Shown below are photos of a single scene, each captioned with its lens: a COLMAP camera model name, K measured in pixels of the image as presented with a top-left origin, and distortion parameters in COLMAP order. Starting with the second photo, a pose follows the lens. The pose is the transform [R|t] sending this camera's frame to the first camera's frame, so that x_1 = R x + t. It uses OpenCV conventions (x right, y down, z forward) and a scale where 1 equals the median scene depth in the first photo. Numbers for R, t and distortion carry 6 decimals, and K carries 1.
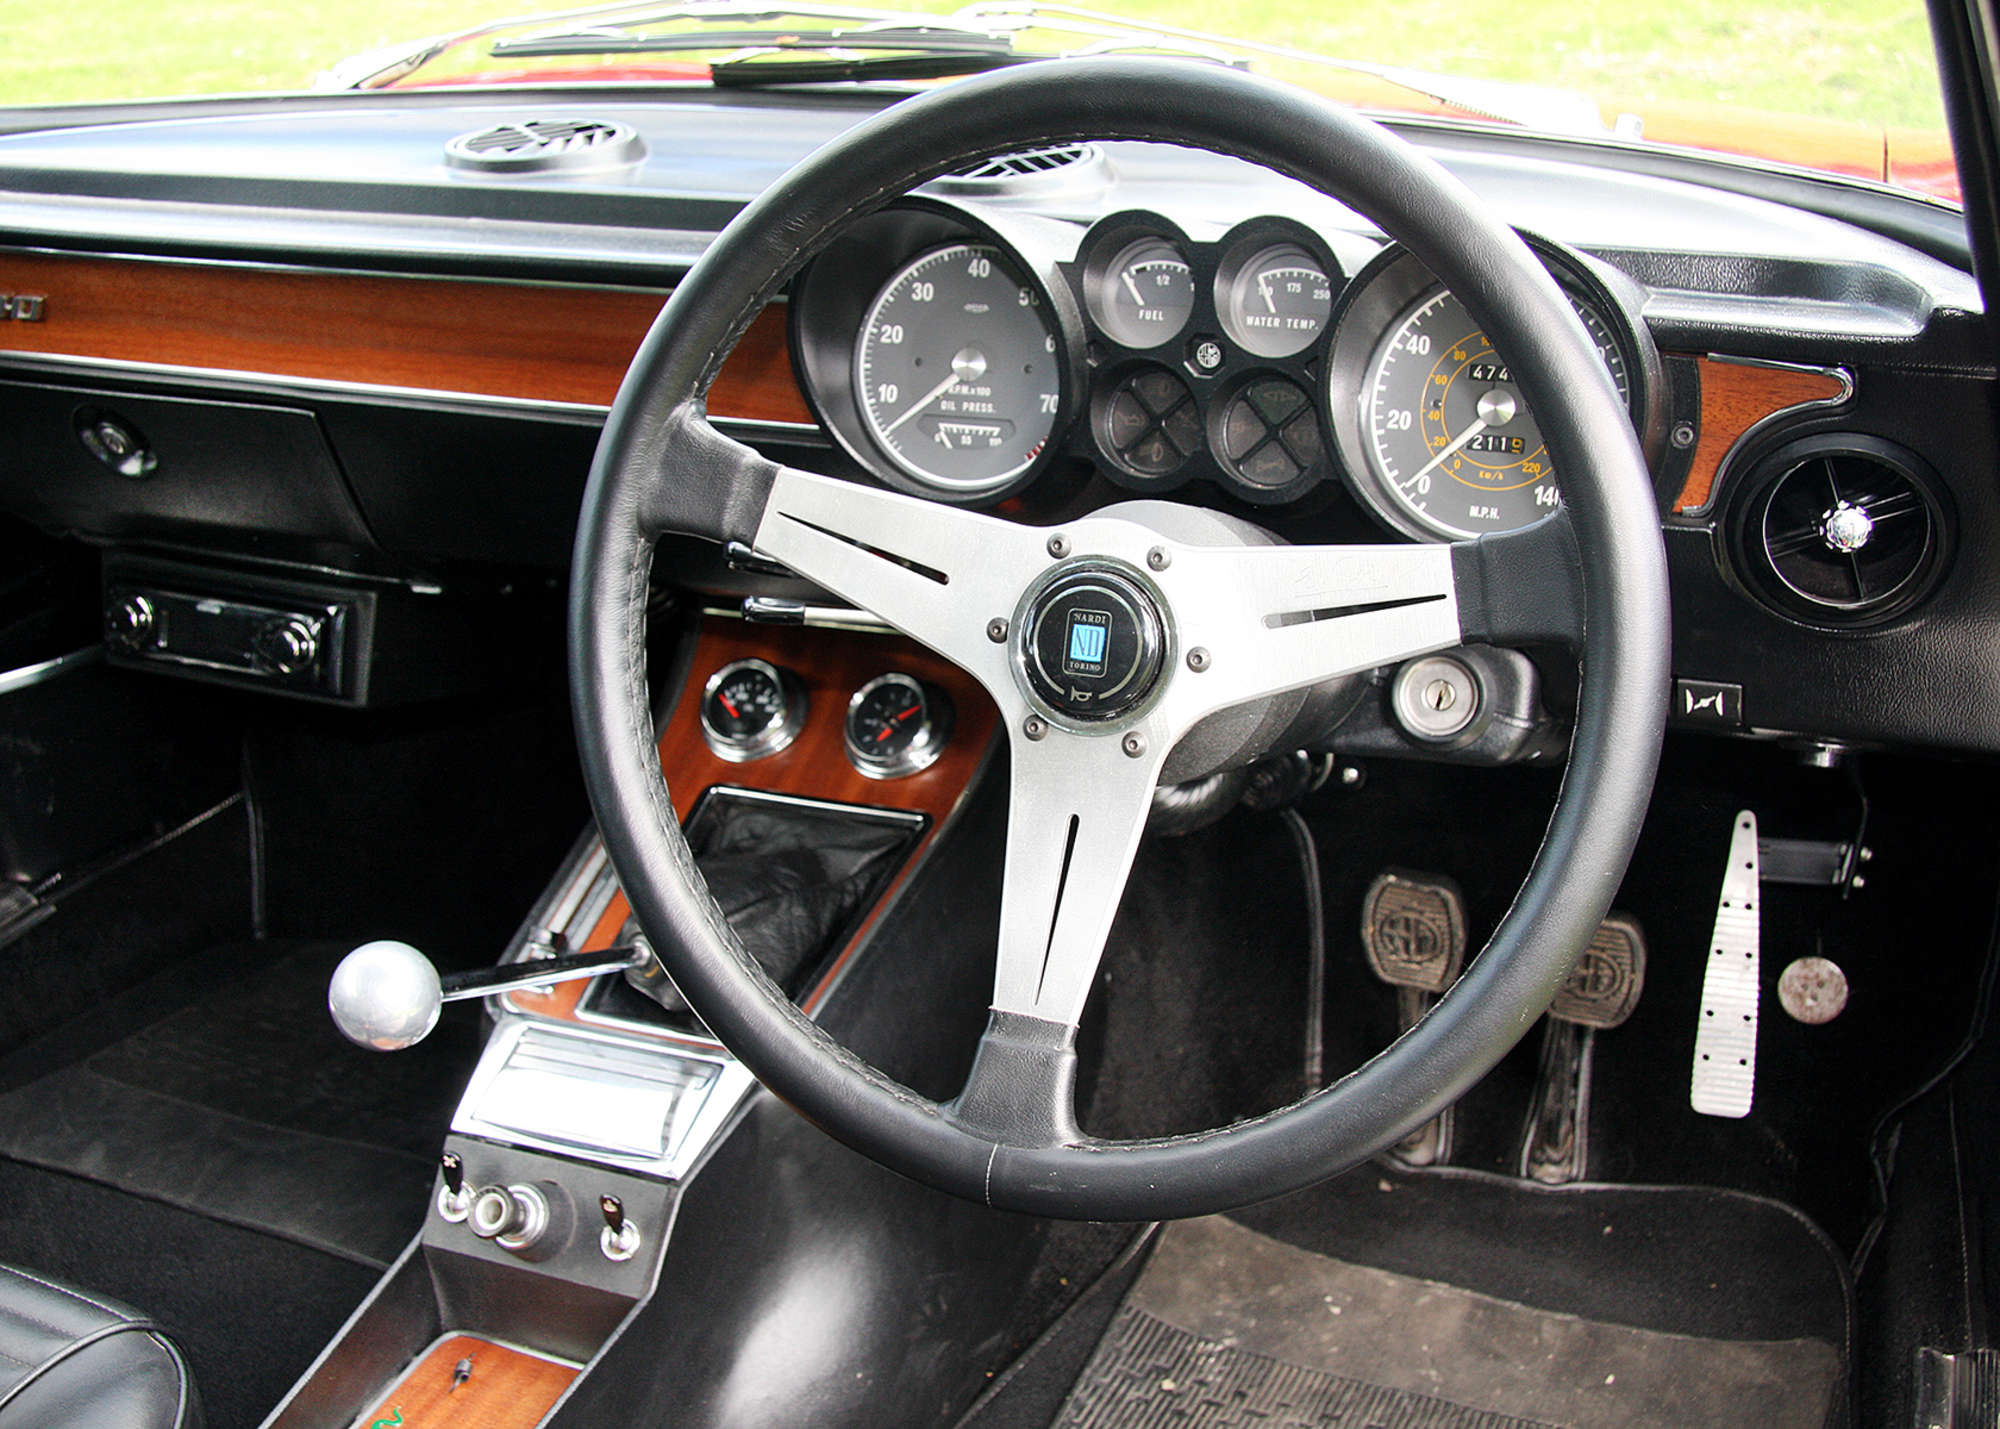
lens RADIAL K [[2192.0, 0, 1000.0], [0, 2192.0, 714.5], [0, 0, 1]] dist [0.001297, 0.010059]
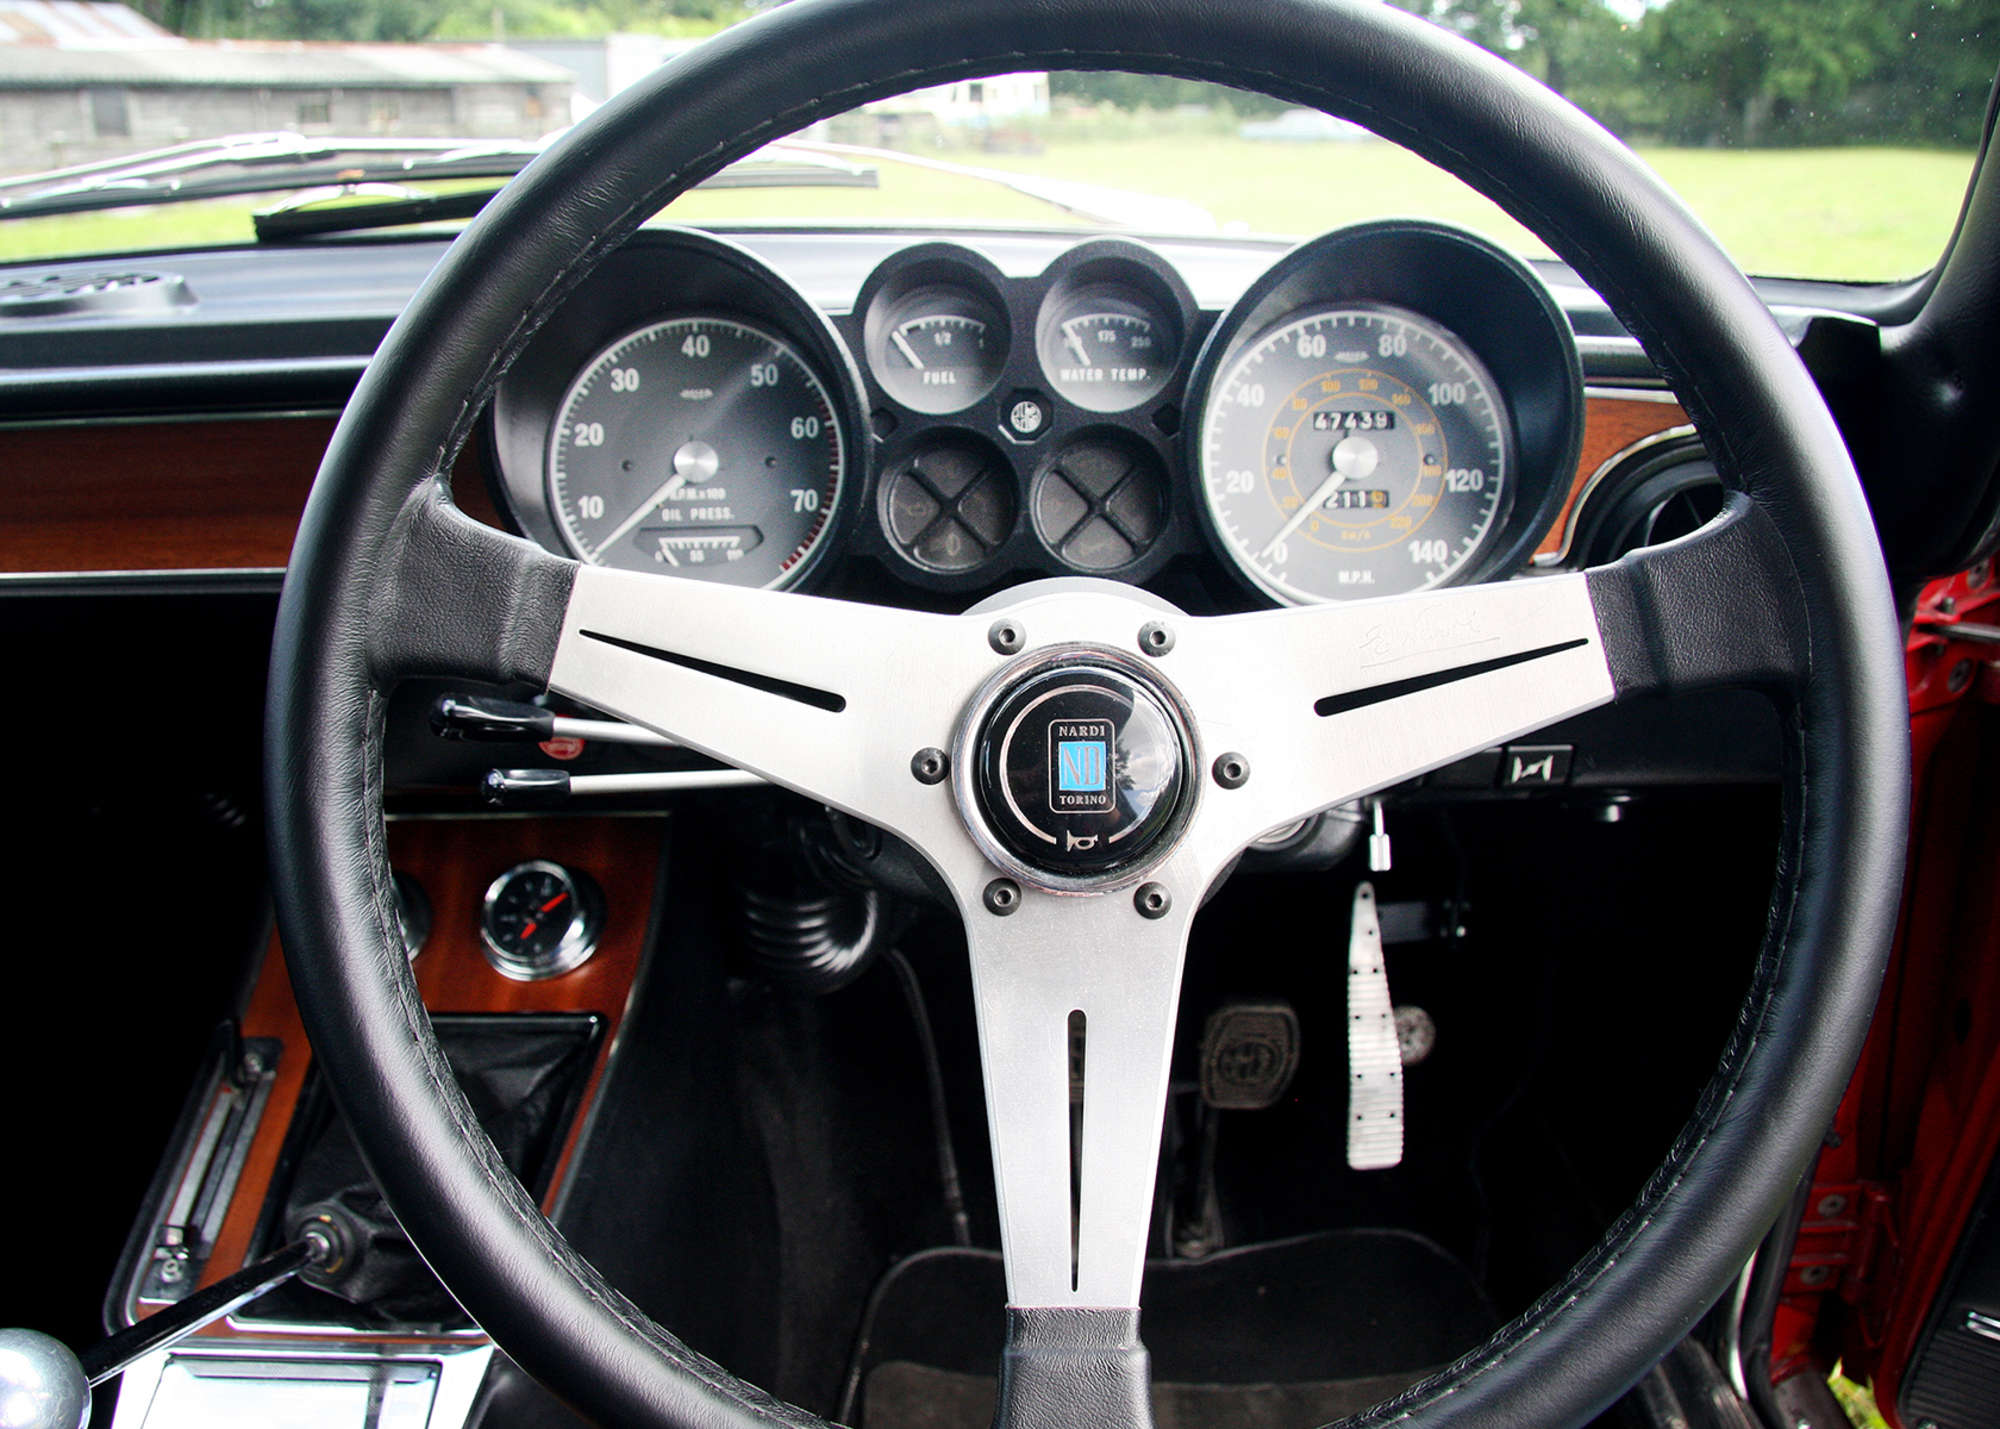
lens RADIAL K [[1651.5, 0, 970.8], [0, 1651.5, 718.9], [0, 0, 1]] dist [-0.148208, 0.013791]
pose [[0.932506, -0.103852, 0.345900, -0.138089], [0.132359, 0.989398, -0.059772, -0.016409], [-0.336026, 0.101521, 0.936365, 0.409229]]
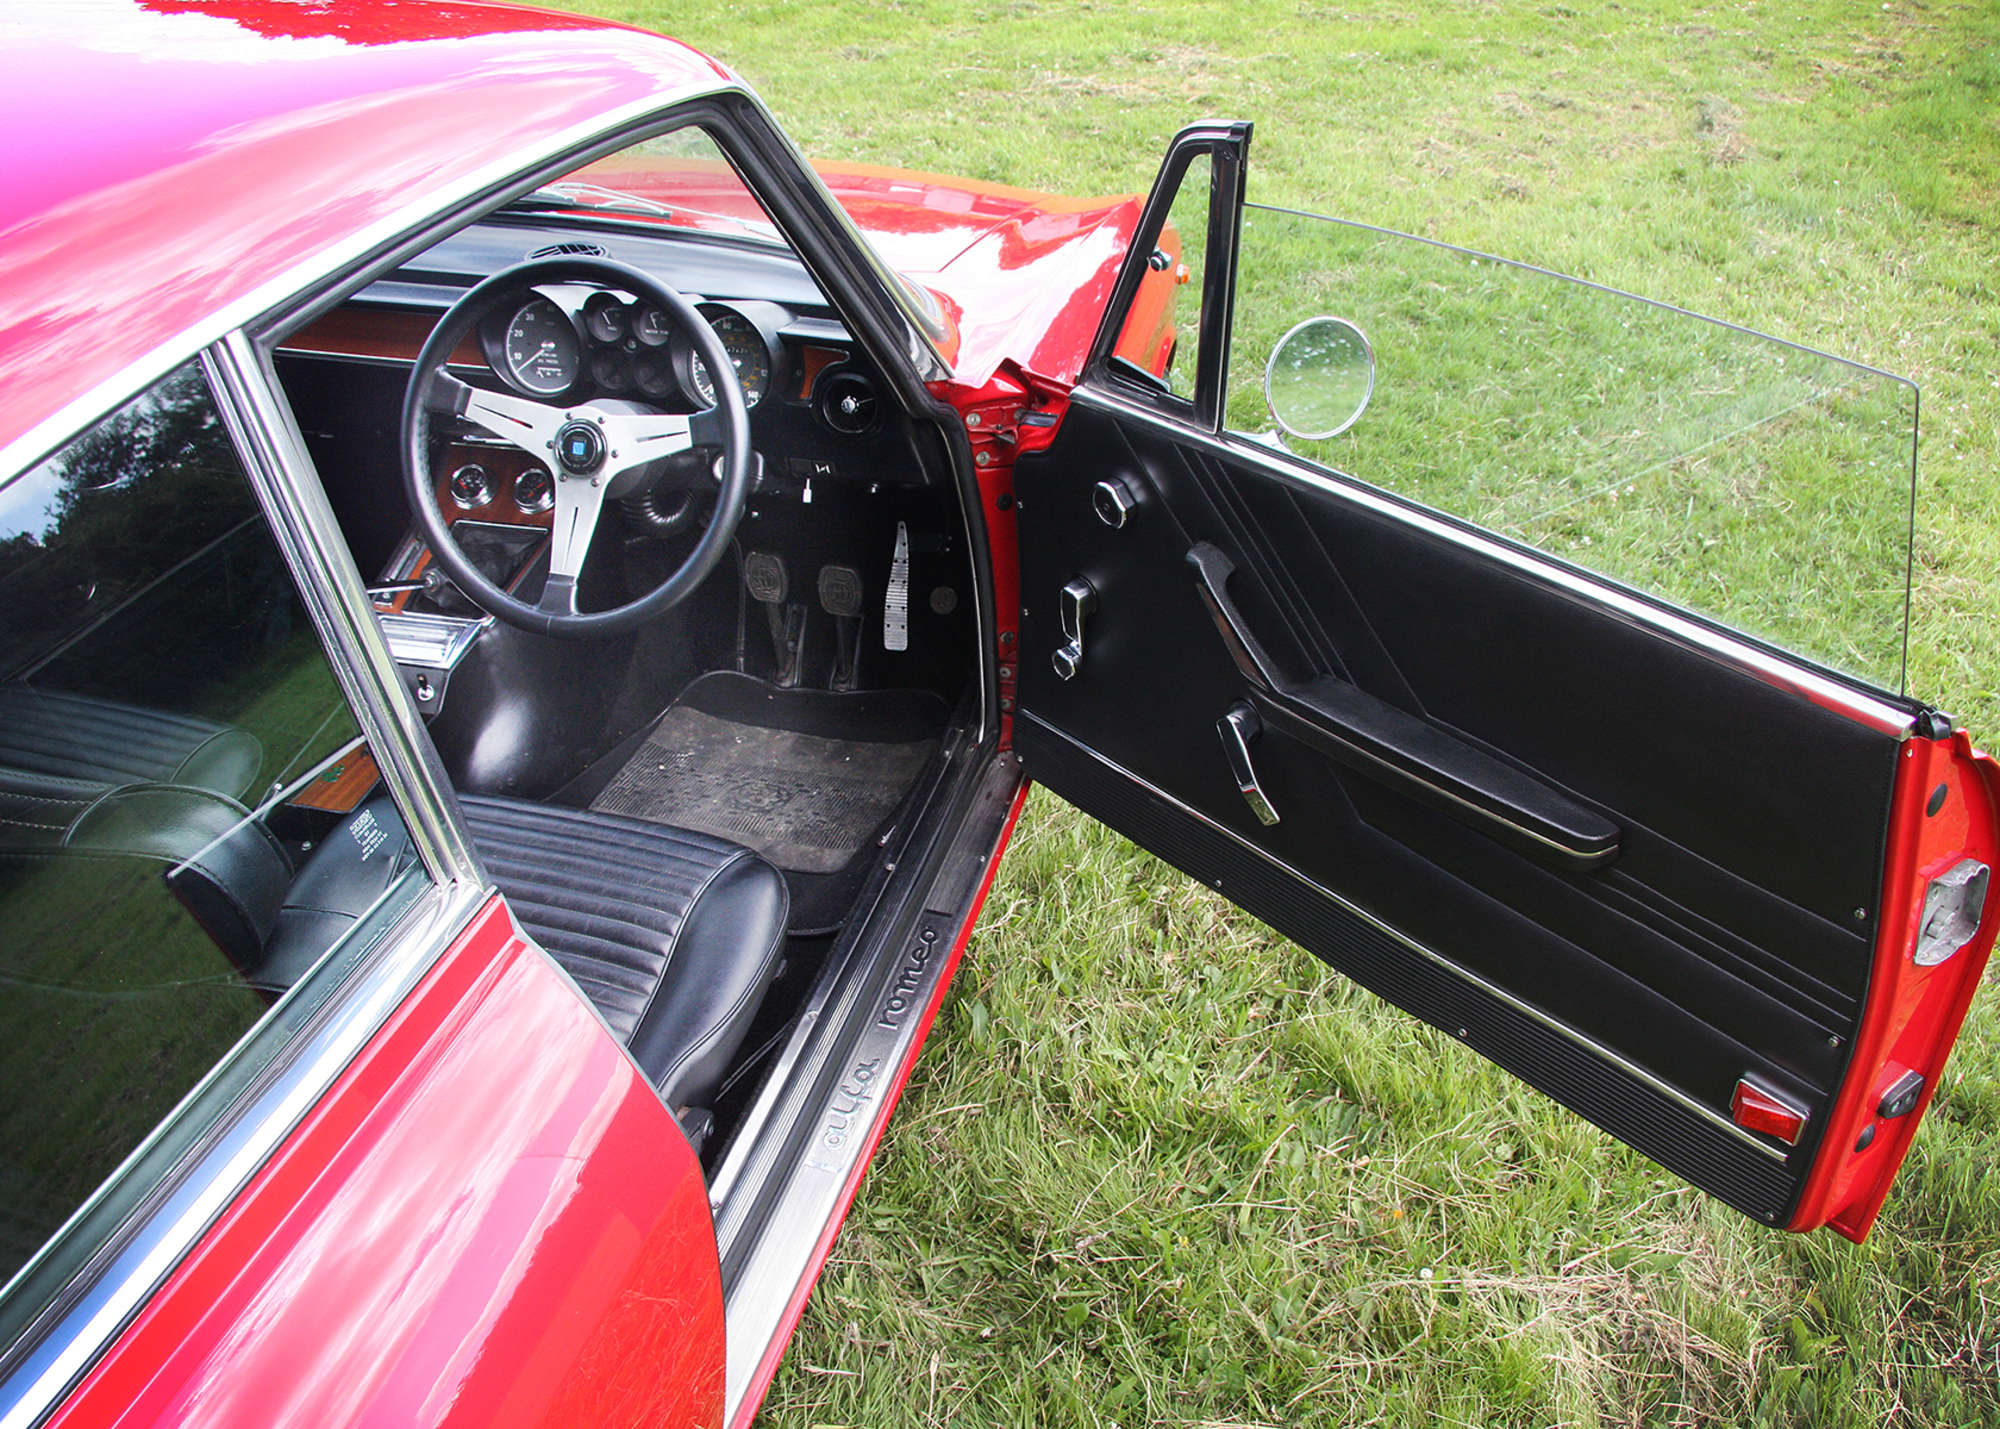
lens RADIAL K [[1651.5, 0, 970.8], [0, 1651.5, 718.9], [0, 0, 1]] dist [-0.148208, 0.013791]
pose [[0.986172, -0.031789, 0.162649, 0.154565], [0.012549, 0.992937, 0.117978, 0.061525], [-0.165250, -0.114306, 0.979605, -1.033817]]
